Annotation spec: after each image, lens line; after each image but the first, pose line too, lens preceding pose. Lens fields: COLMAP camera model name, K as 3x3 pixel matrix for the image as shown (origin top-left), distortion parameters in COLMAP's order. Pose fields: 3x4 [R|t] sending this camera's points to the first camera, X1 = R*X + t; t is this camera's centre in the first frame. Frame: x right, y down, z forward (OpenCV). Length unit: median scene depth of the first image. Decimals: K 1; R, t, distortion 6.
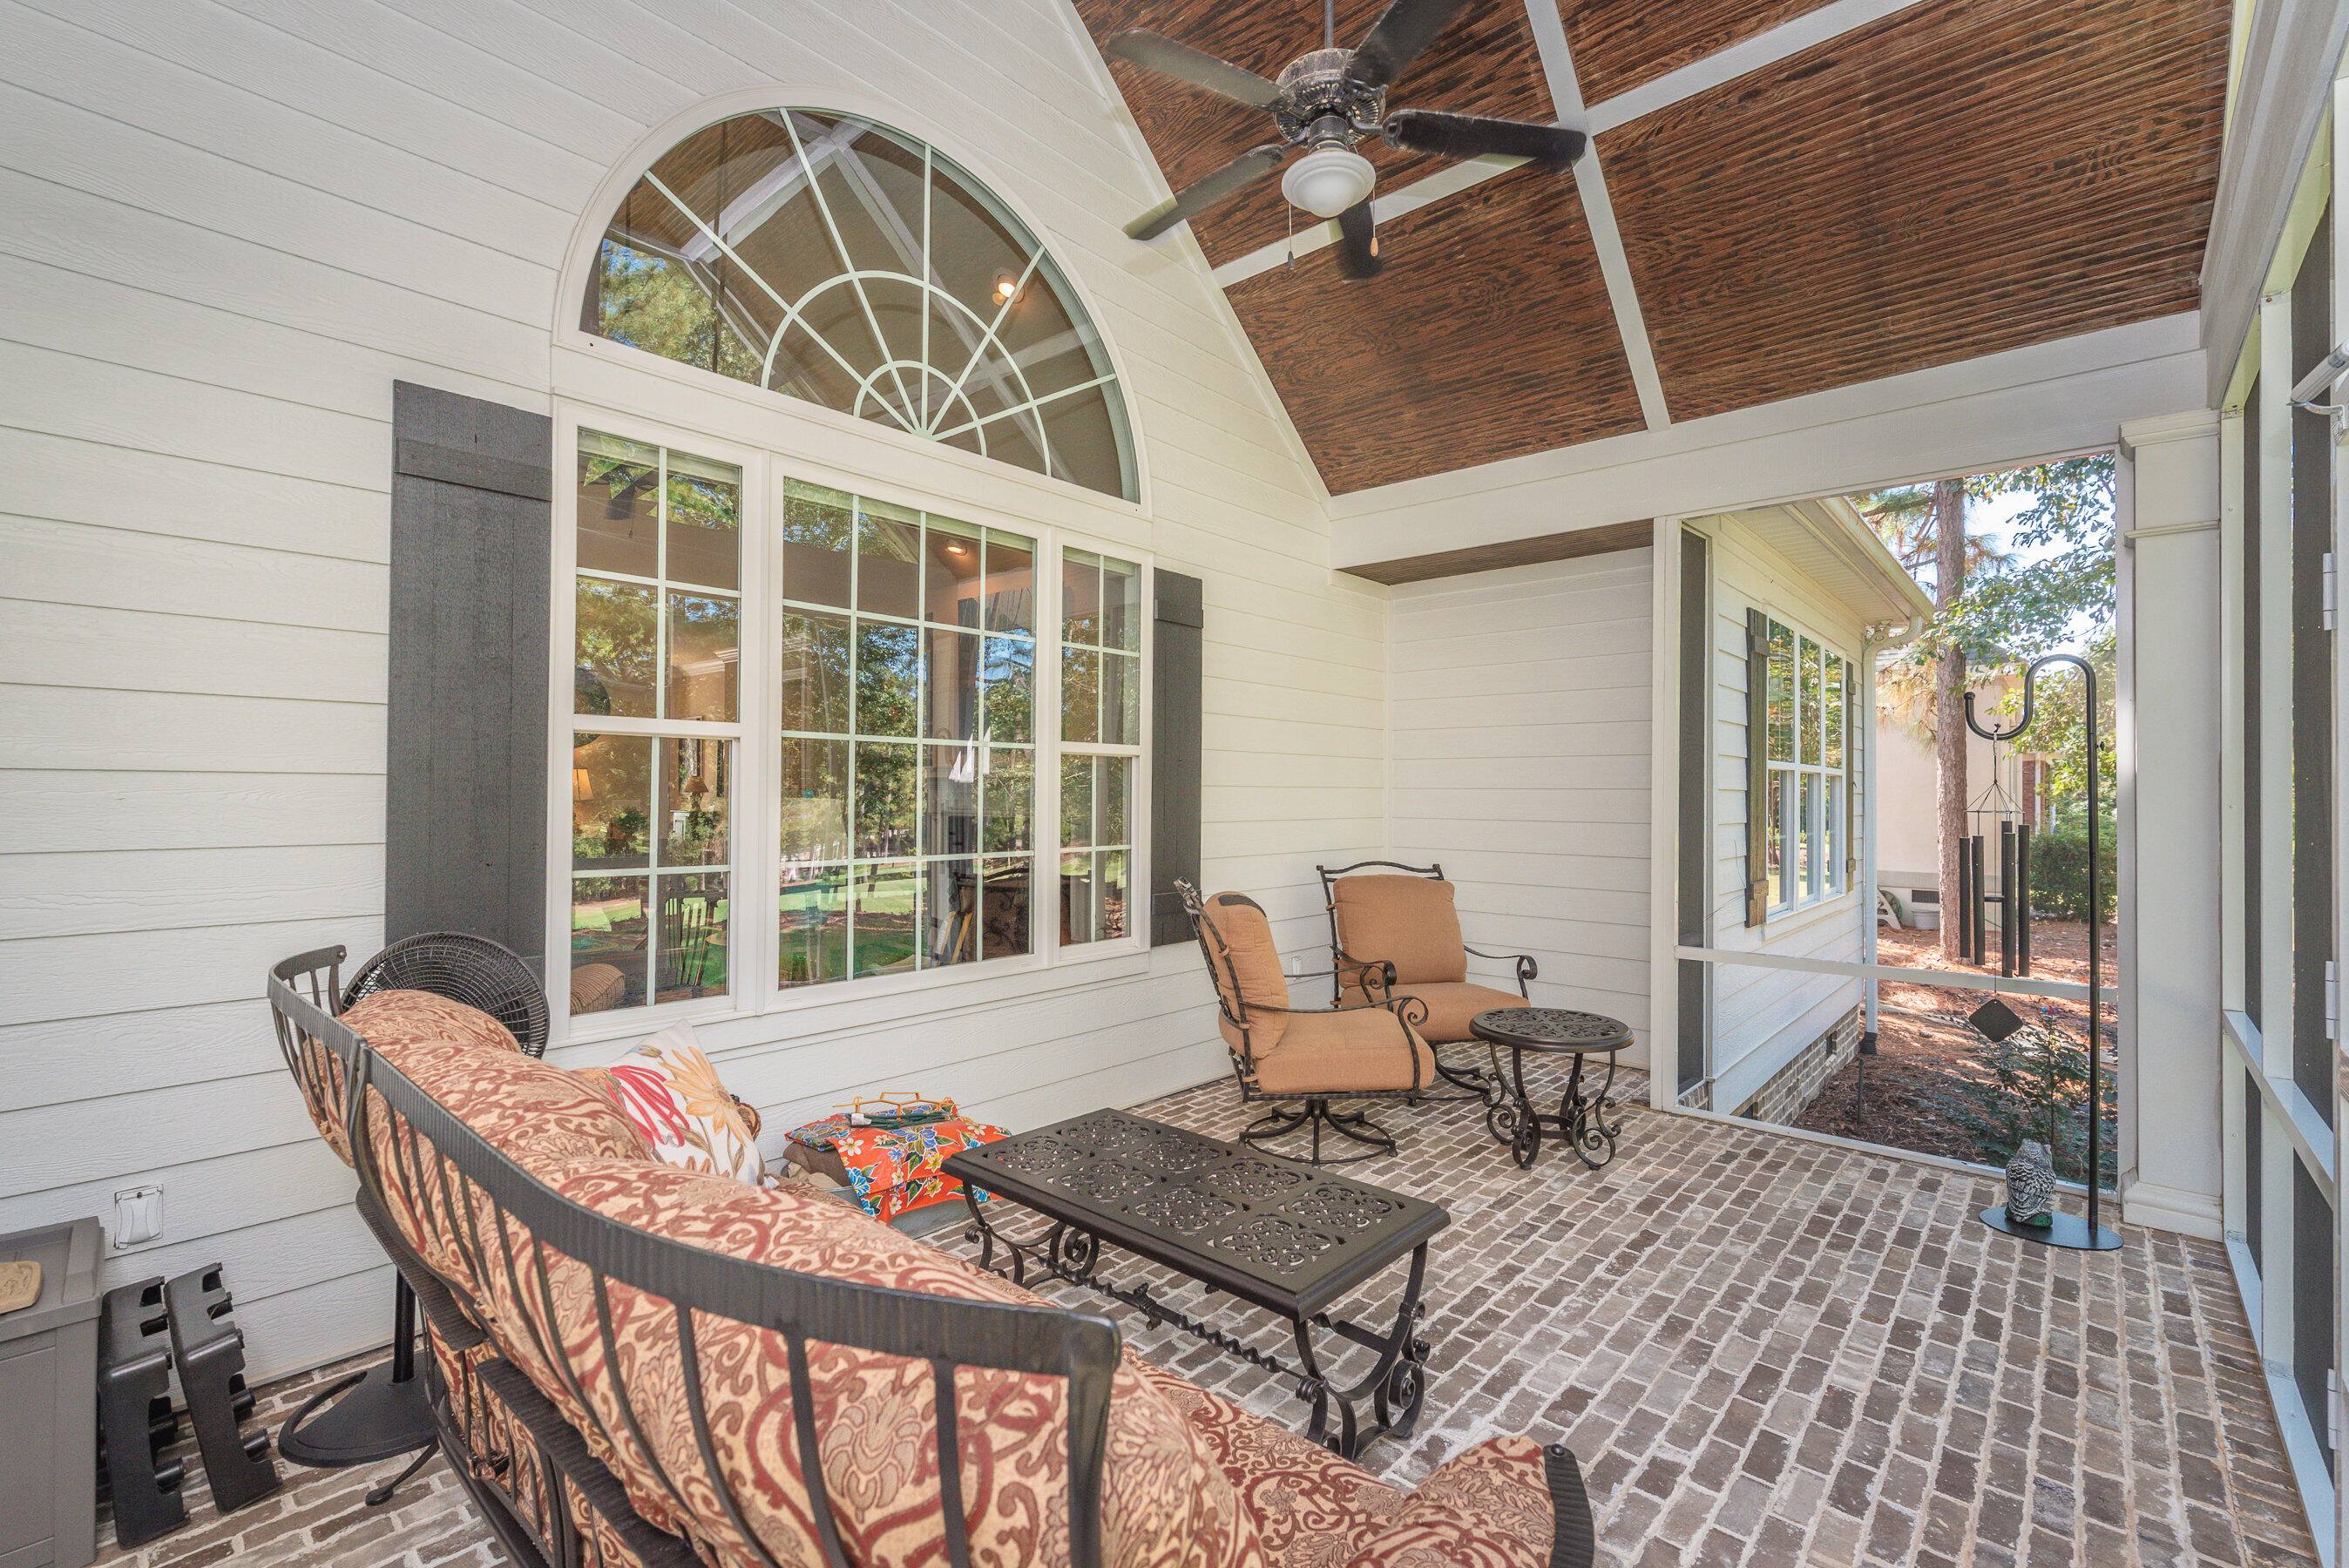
lens RADIAL K [[1017.2, 0, 1174.5], [0, 1017.2, 784.0], [0, 0, 1]] dist [-0.000105, -0.000267]
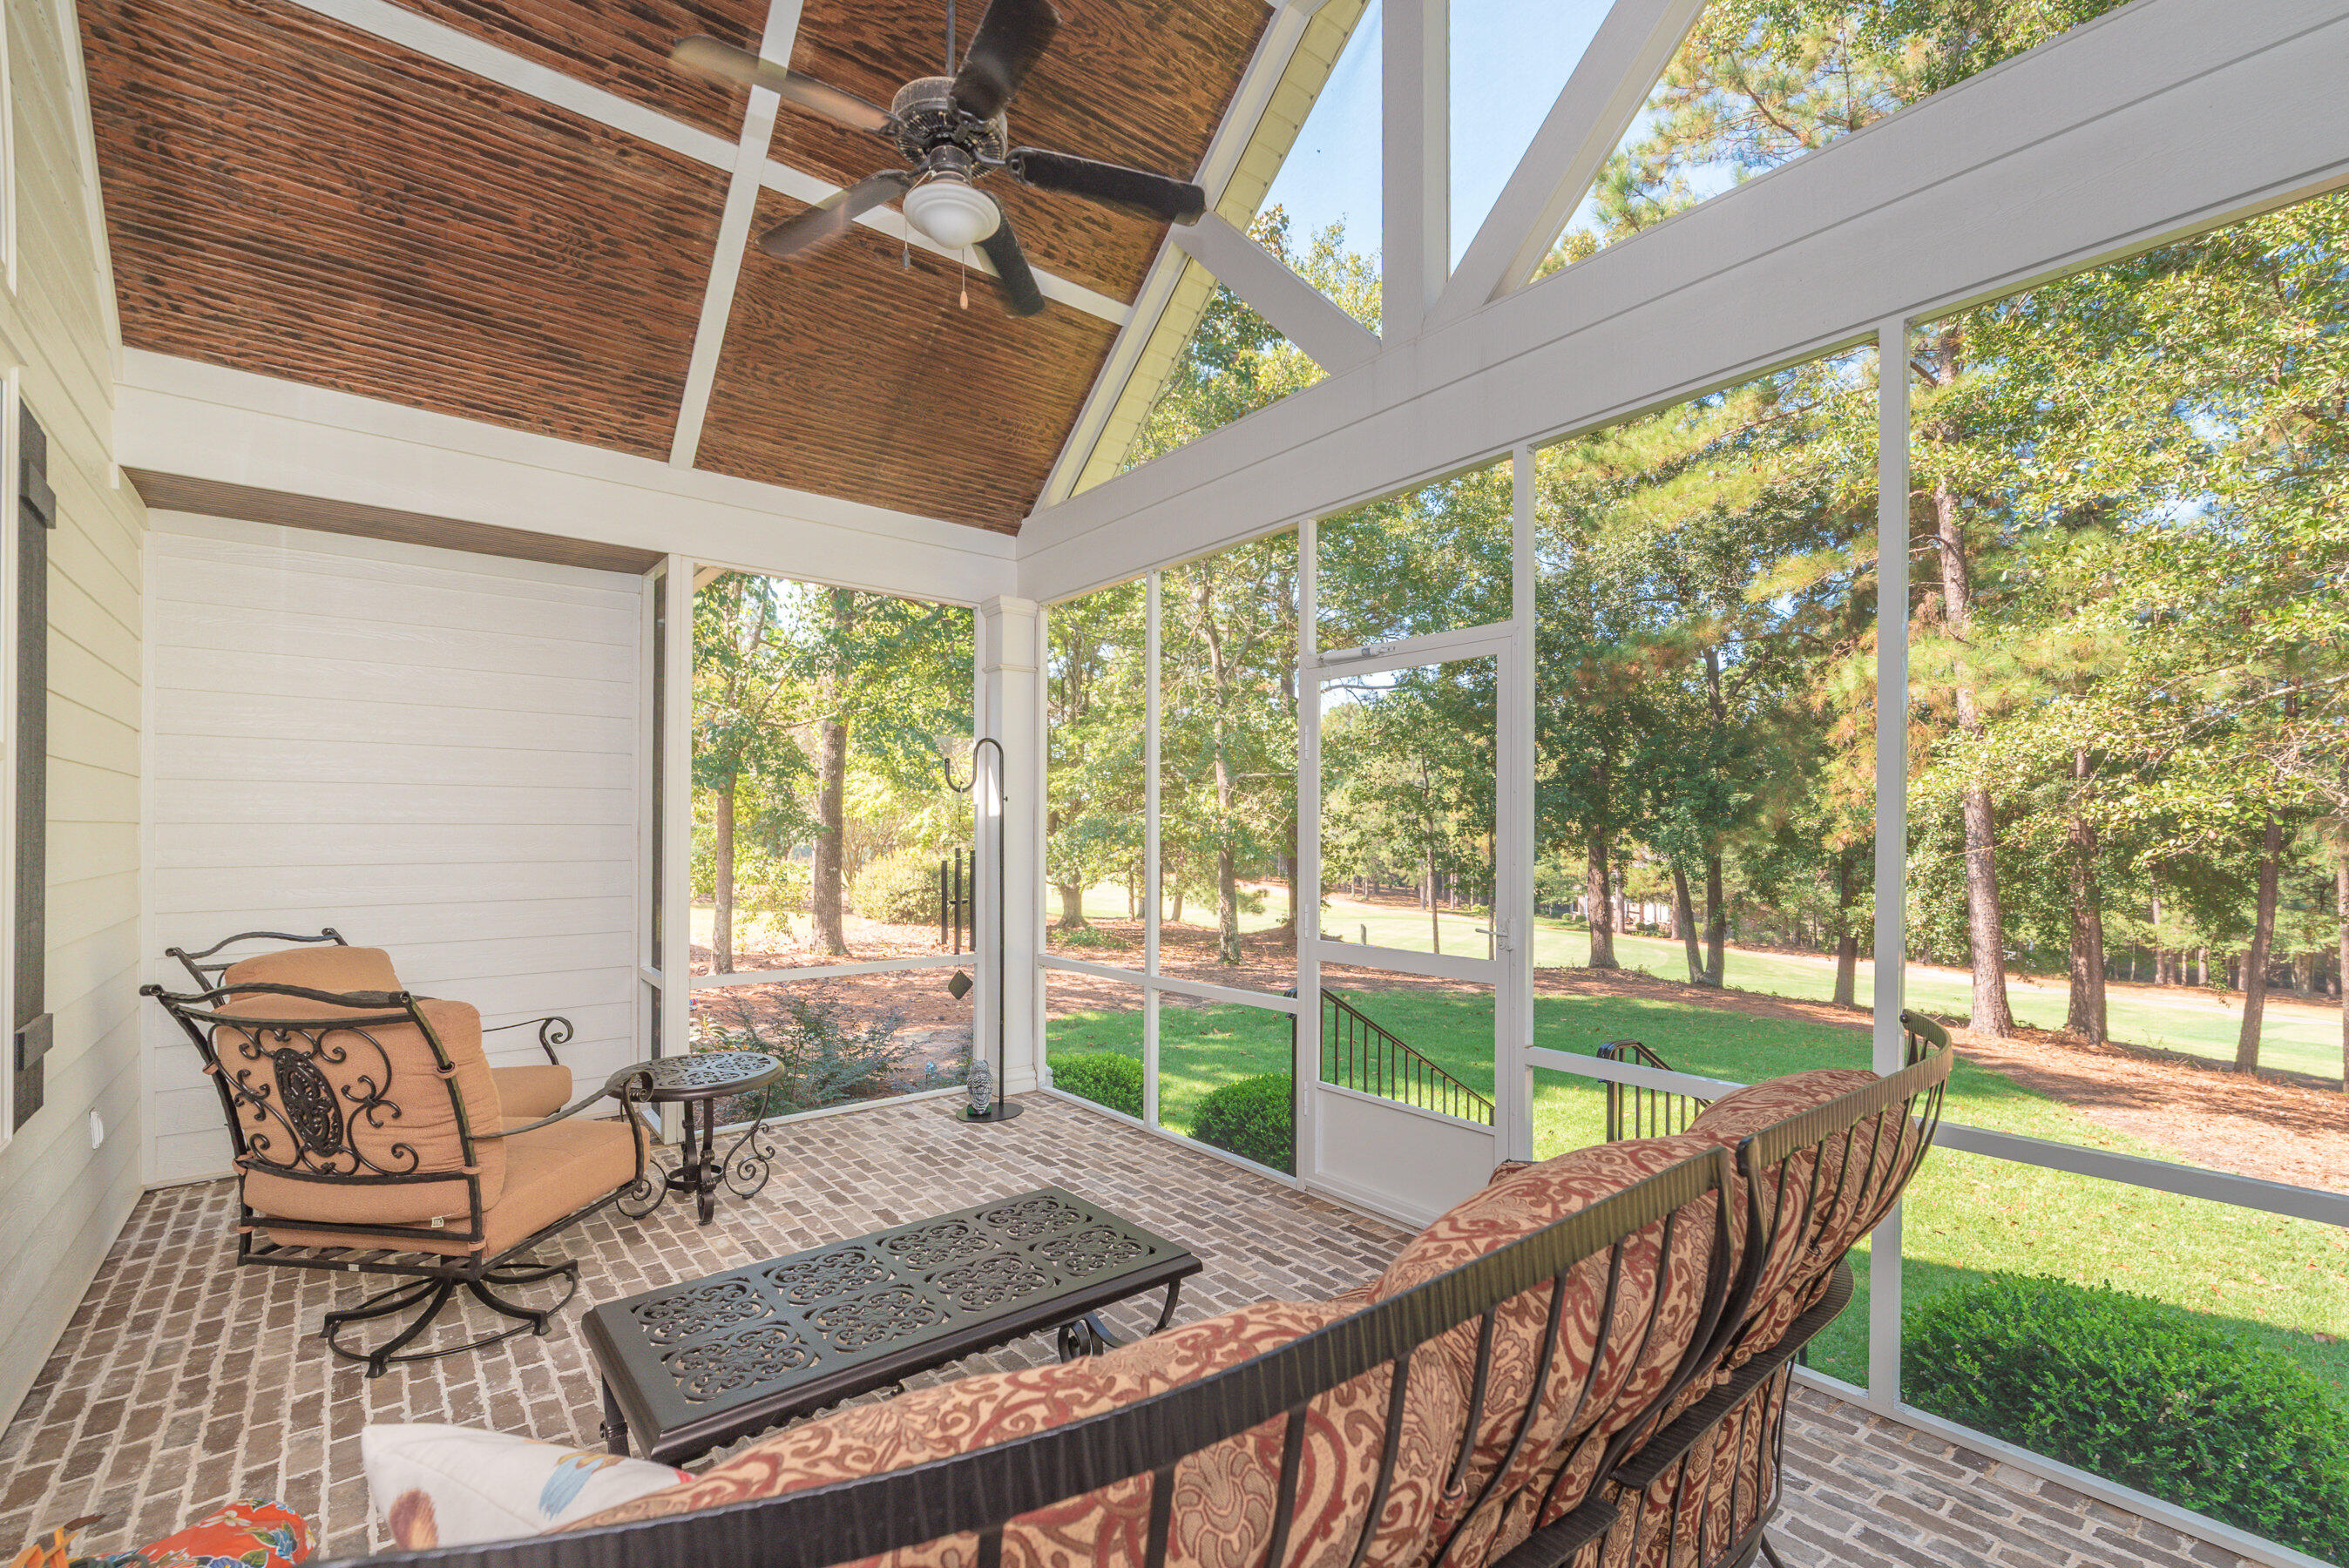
lens RADIAL K [[1023.8, 0, 1181.0], [0, 1023.8, 828.3], [0, 0, 1]] dist [0.002674, 0.000132]
pose [[0.158026, -0.005459, 0.987420, -0.482786], [-0.008400, 0.999941, 0.006873, -0.003027], [-0.987399, -0.009380, 0.157970, 0.373433]]
